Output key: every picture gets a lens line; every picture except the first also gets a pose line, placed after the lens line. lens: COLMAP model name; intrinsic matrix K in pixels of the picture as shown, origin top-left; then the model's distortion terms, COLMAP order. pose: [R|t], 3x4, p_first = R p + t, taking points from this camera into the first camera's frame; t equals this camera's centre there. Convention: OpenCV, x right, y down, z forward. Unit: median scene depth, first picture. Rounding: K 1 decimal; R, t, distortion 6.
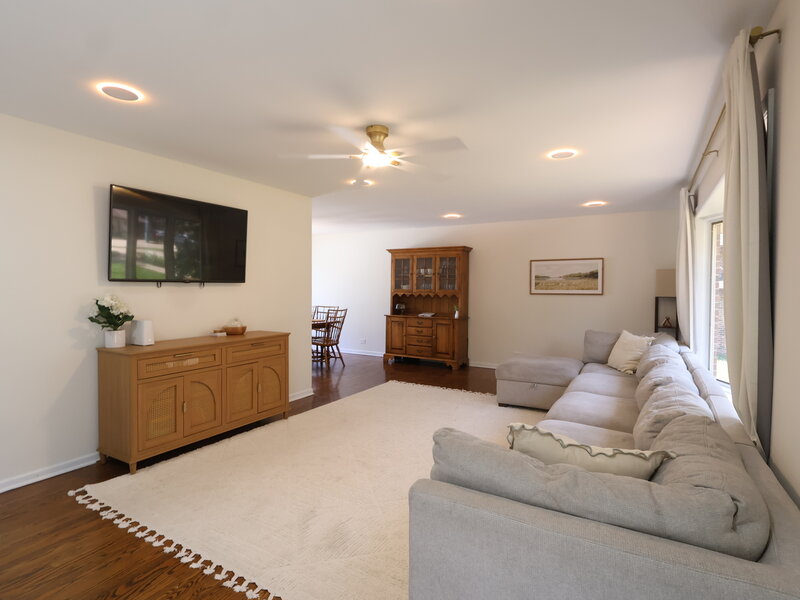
lens RADIAL K [[420.7, 0, 400.0], [0, 420.7, 300.0], [0, 0, 1]] dist [-0.000742, 0.001198]
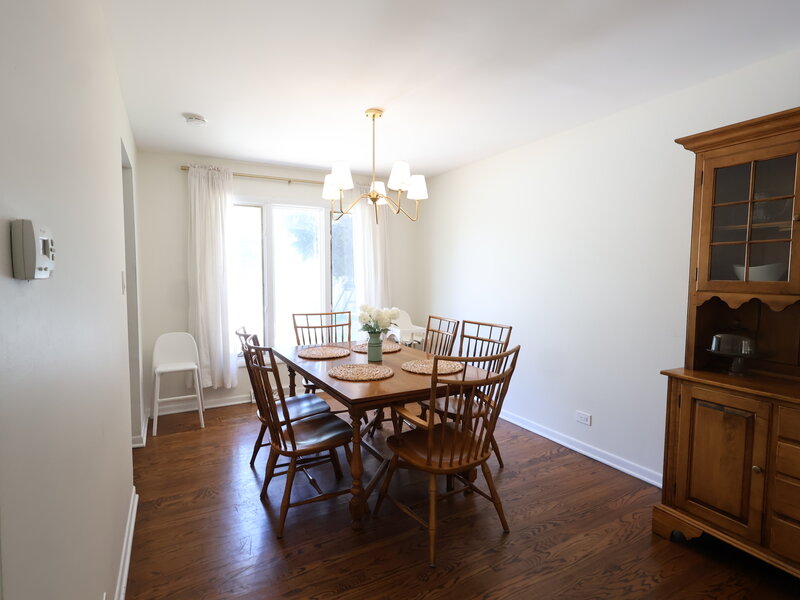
lens RADIAL K [[420.7, 0, 400.0], [0, 420.7, 300.0], [0, 0, 1]] dist [-0.000742, 0.001198]
pose [[0.859375, 0.025242, -0.510722, -0.048146], [-0.006460, 0.999237, 0.038517, -0.024045], [0.511305, -0.029802, 0.858882, 0.715017]]
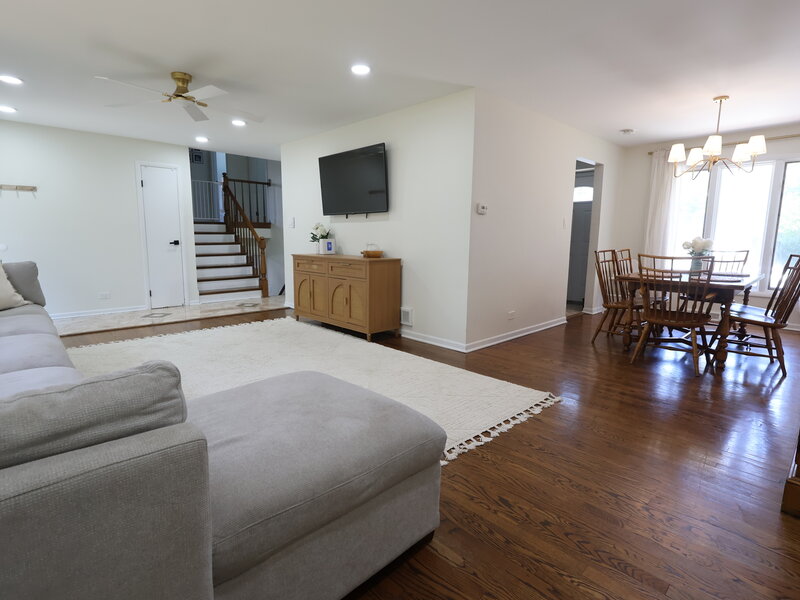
lens RADIAL K [[420.7, 0, 400.0], [0, 420.7, 300.0], [0, 0, 1]] dist [-0.000742, 0.001198]
pose [[-0.271655, 0.133930, -0.953030, 0.415800], [-0.033751, 0.988335, 0.148511, 0.012906], [0.961803, 0.072509, -0.263966, 0.802408]]
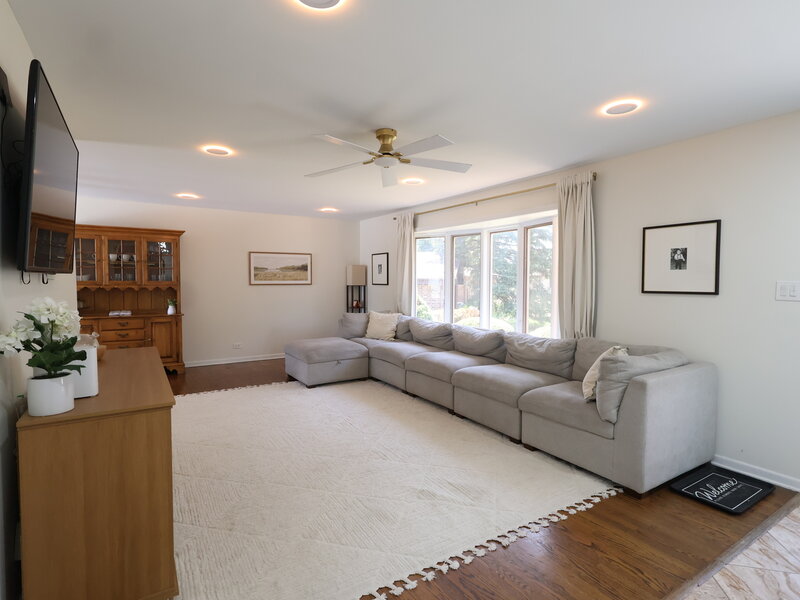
lens RADIAL K [[420.7, 0, 400.0], [0, 420.7, 300.0], [0, 0, 1]] dist [-0.000742, 0.001198]
pose [[0.460971, -0.047595, 0.886138, -0.409884], [0.024482, 0.998863, 0.040914, -0.009758], [-0.887077, 0.002835, 0.461612, 0.195760]]
